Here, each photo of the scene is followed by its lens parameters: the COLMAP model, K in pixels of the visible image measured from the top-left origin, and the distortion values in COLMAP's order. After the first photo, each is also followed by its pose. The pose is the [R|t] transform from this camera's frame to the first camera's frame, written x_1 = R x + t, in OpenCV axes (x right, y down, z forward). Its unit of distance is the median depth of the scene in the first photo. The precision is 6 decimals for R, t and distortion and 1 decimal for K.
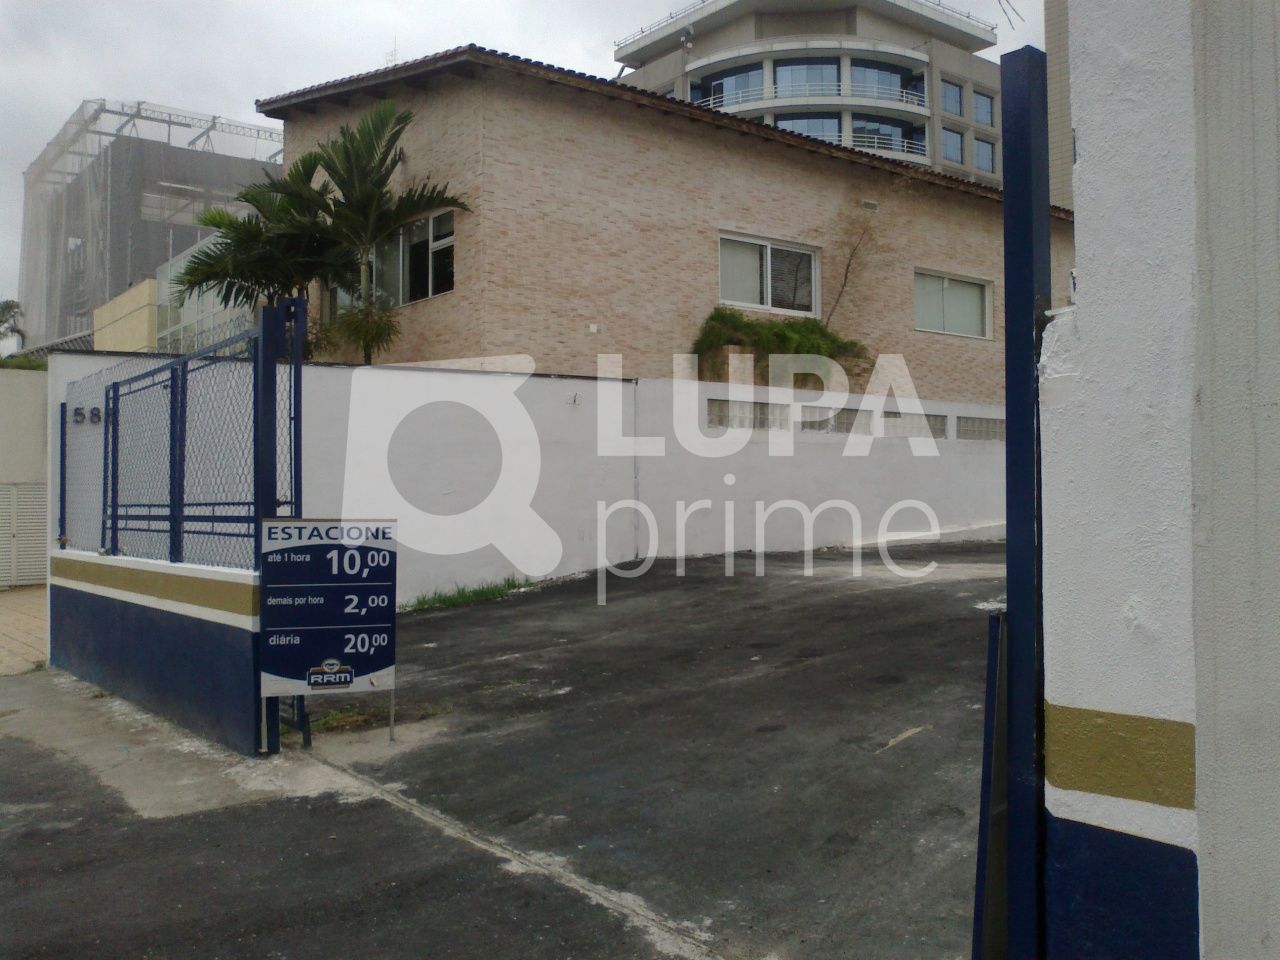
lens RADIAL K [[1157.4, 0, 640.0], [0, 1157.4, 480.0], [0, 0, 1]] dist [-0.033307, -0.005796]
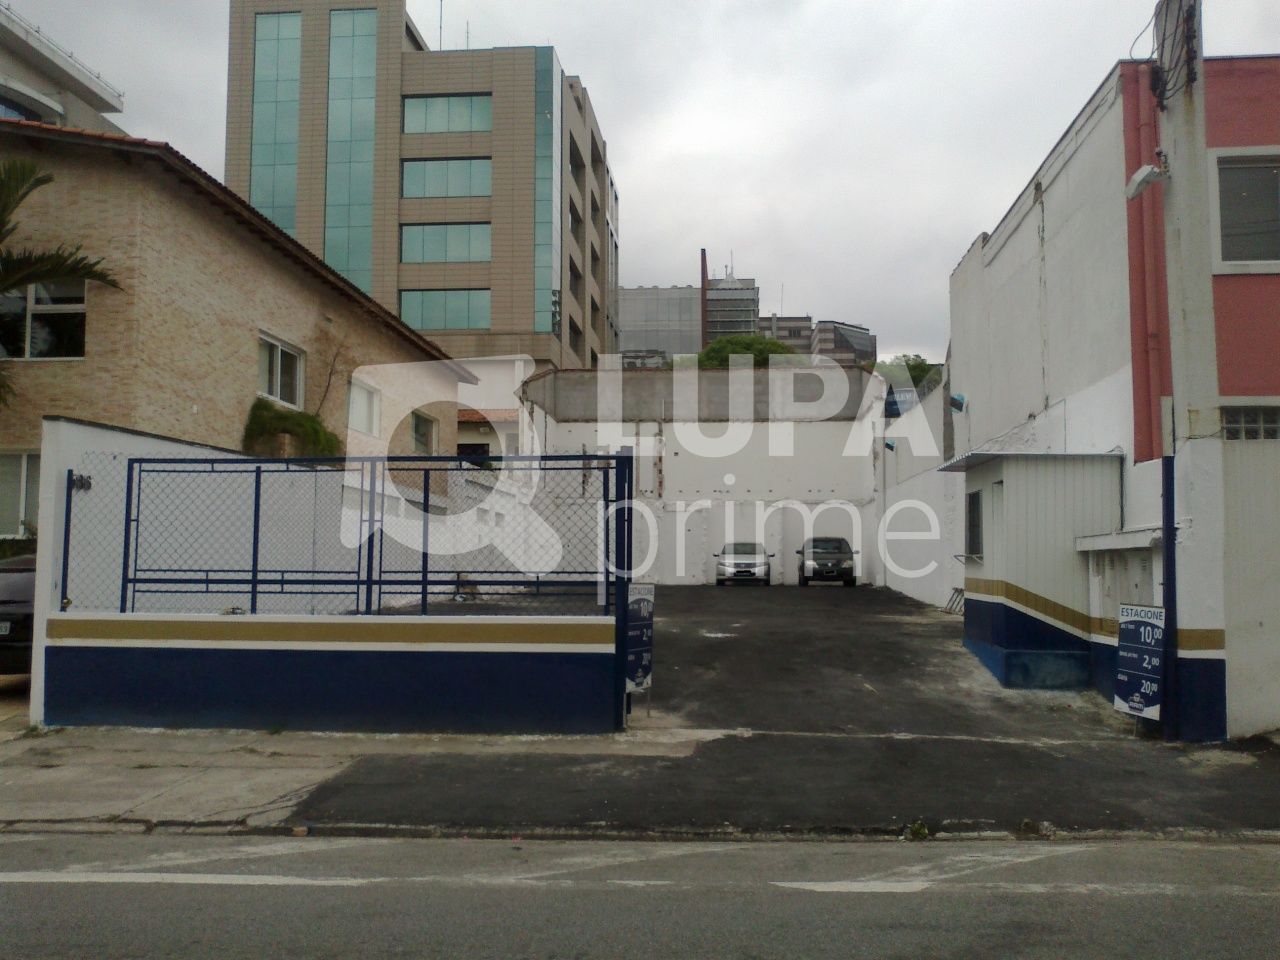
lens RADIAL K [[1157.4, 0, 640.0], [0, 1157.4, 480.0], [0, 0, 1]] dist [-0.033307, -0.005796]
pose [[0.692080, 0.067494, 0.718658, -0.527552], [-0.024574, 0.997245, -0.069993, 0.001162], [-0.721402, 0.030781, 0.691832, -0.052120]]
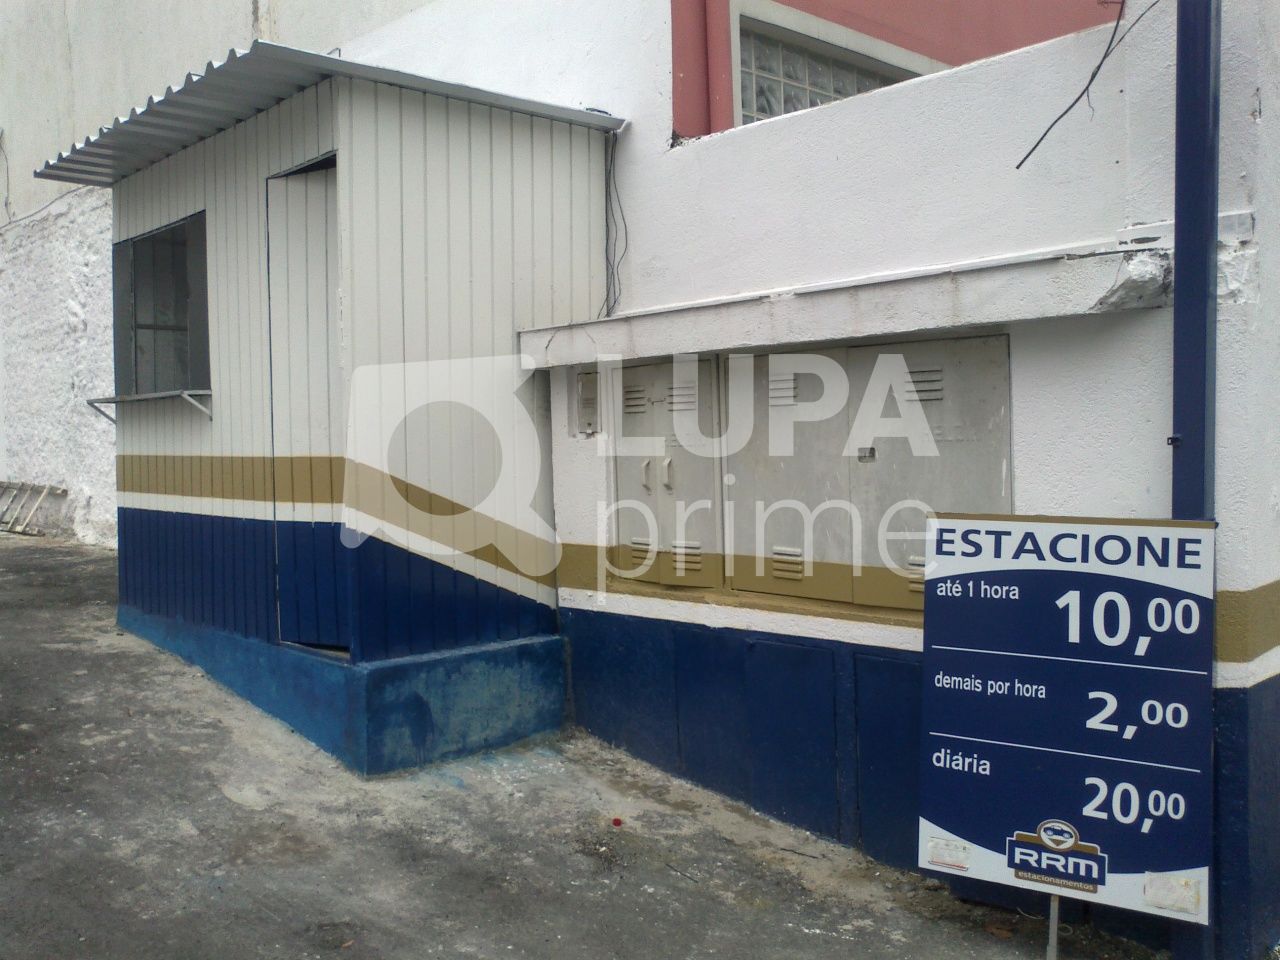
lens RADIAL K [[1172.5, 0, 690.4], [0, 1172.5, 478.0], [0, 0, 1]] dist [-0.036121, 0.003164]
pose [[-0.113793, -0.023648, 0.993223, -0.104357], [0.006874, 0.999674, 0.024589, 0.006828], [-0.993481, 0.009625, -0.113594, 0.235432]]
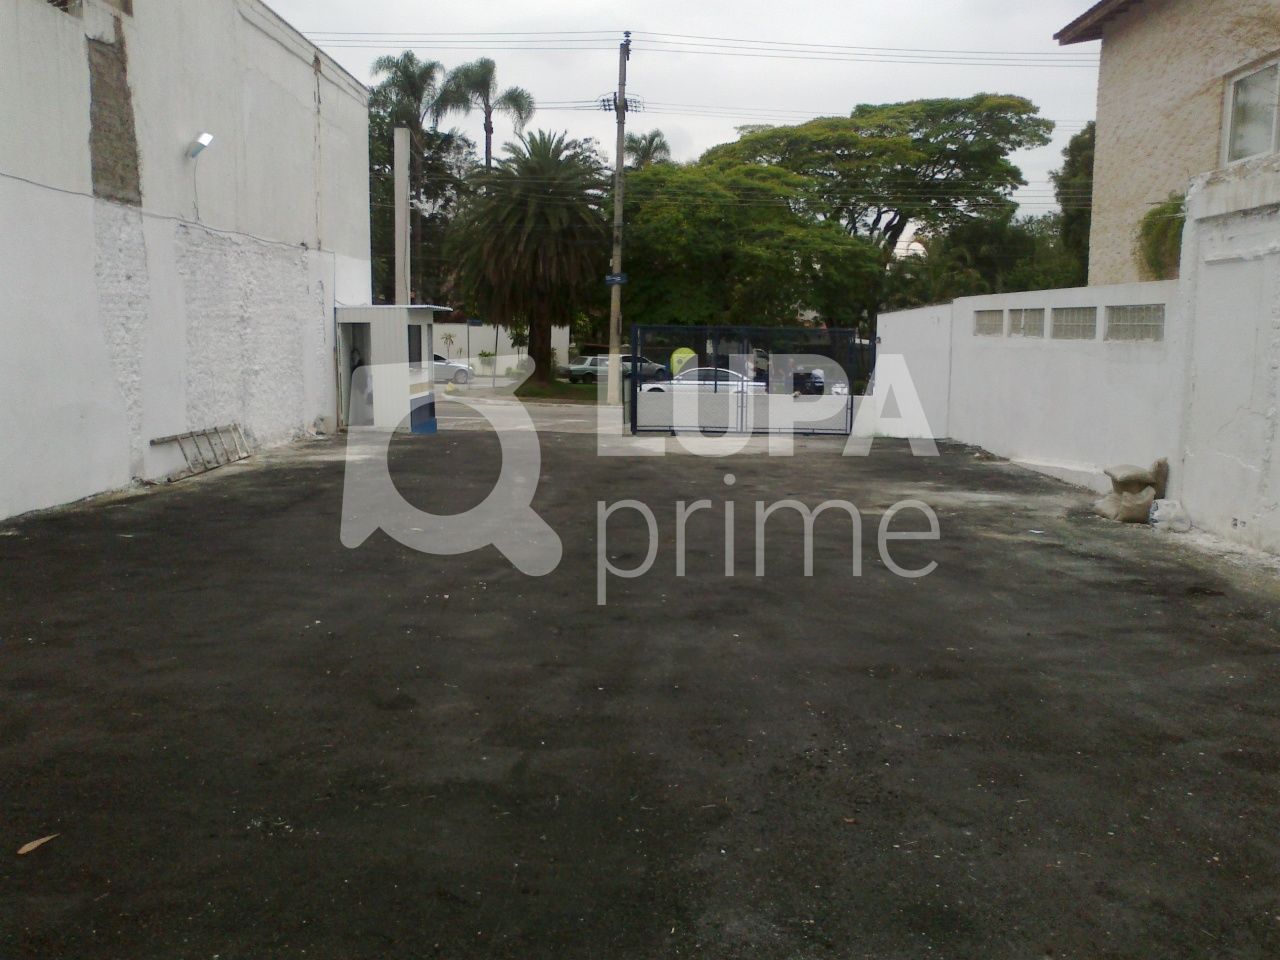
lens RADIAL K [[1157.4, 0, 640.0], [0, 1157.4, 480.0], [0, 0, 1]] dist [-0.033307, -0.005796]
pose [[-0.629989, 0.101929, -0.769886, 1.041247], [0.005906, 0.991949, 0.126497, -0.044426], [0.776582, 0.075144, -0.625519, 1.312262]]
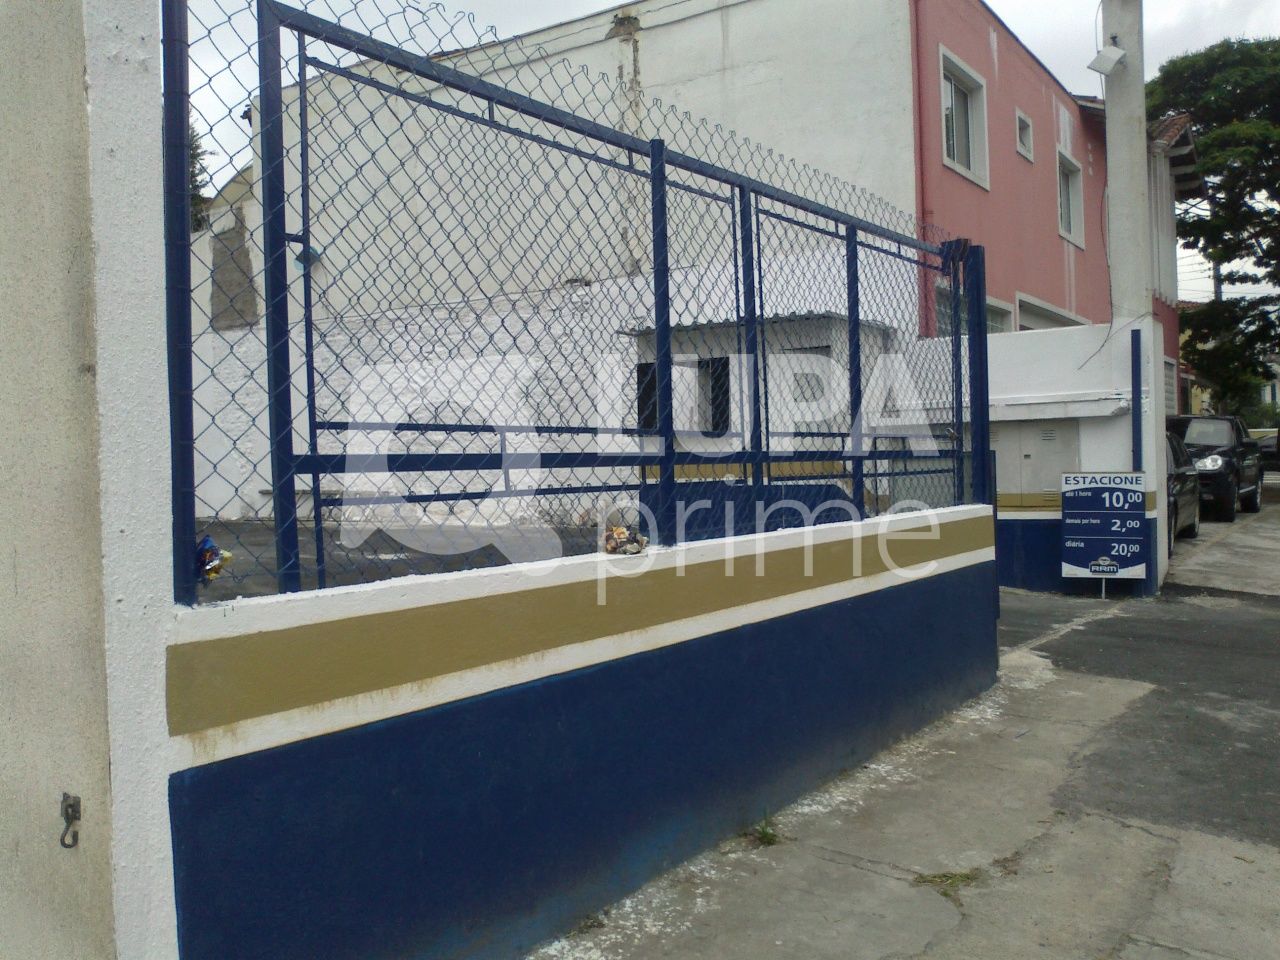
lens RADIAL K [[1219.1, 0, 640.0], [0, 1219.1, 480.0], [0, 0, 1]] dist [-0.155736, 0.215653]
pose [[-0.320483, 0.007971, 0.947221, -0.448090], [0.008787, 0.999947, -0.005442, 0.022202], [-0.947213, 0.006579, -0.320536, 0.583917]]
